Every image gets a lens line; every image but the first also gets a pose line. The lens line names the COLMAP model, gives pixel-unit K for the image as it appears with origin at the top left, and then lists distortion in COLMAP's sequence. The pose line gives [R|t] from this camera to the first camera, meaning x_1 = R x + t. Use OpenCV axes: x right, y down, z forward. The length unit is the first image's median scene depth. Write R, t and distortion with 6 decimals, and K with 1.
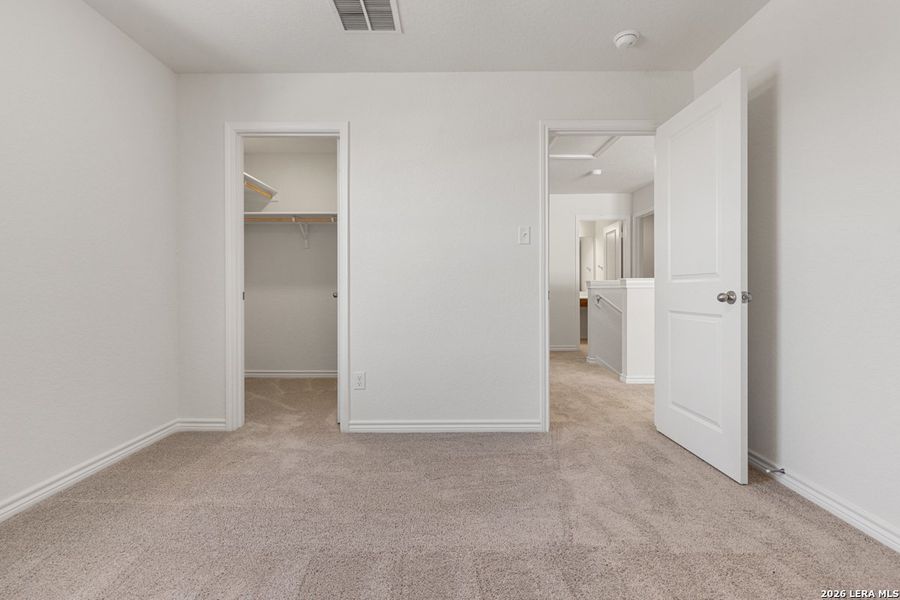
lens RADIAL K [[405.2, 0, 448.4], [0, 405.2, 293.8], [0, 0, 1]] dist [0.000859, -0.000090]
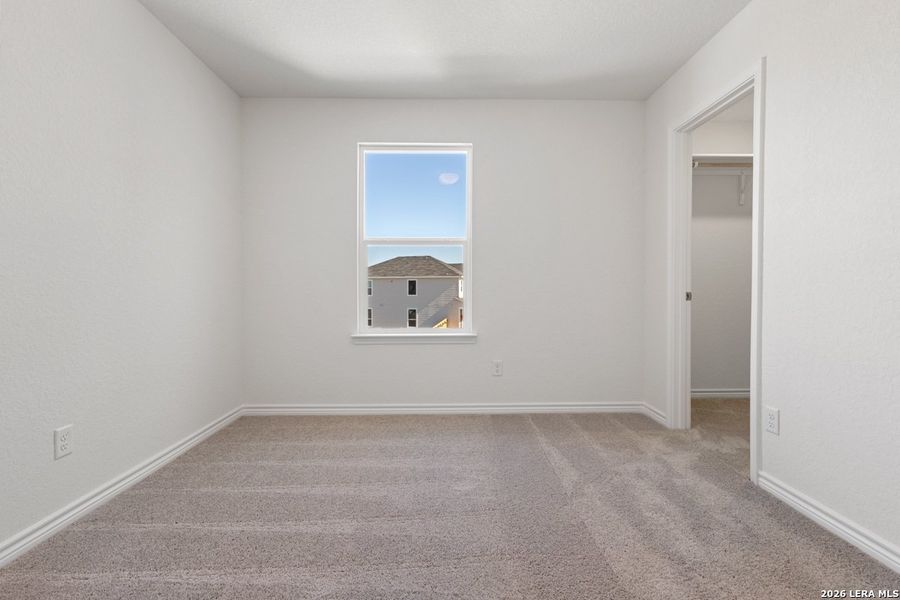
lens RADIAL K [[405.2, 0, 450.2], [0, 405.2, 297.8], [0, 0, 1]] dist [0.000859, -0.000090]
pose [[0.016296, 0.019488, -0.999677, 0.472839], [-0.002889, 0.999807, 0.019443, -0.009239], [0.999863, 0.002571, 0.016349, 0.435102]]
